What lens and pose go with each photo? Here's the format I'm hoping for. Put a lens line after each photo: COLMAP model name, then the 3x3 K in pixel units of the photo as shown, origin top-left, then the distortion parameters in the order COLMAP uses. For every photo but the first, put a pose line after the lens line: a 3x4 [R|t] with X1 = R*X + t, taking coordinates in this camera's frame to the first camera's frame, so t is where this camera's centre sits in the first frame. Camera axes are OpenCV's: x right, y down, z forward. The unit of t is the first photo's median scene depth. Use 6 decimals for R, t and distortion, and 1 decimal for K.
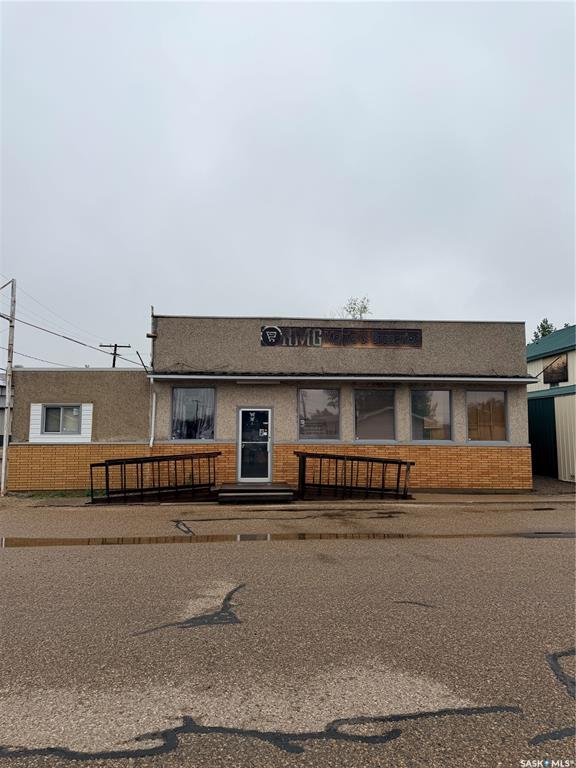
lens RADIAL K [[536.7, 0, 279.5], [0, 536.7, 381.7], [0, 0, 1]] dist [0.140311, -0.262047]
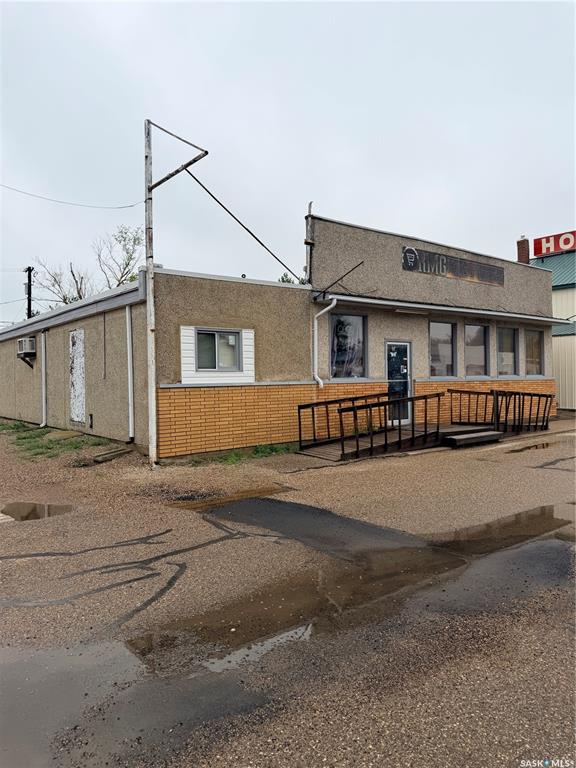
lens RADIAL K [[536.7, 0, 279.5], [0, 536.7, 381.7], [0, 0, 1]] dist [0.140311, -0.262047]
pose [[0.835387, -0.016792, 0.549406, -0.678928], [-0.043099, 0.994455, 0.095928, 0.037493], [-0.547970, -0.103816, 0.830031, 0.364747]]
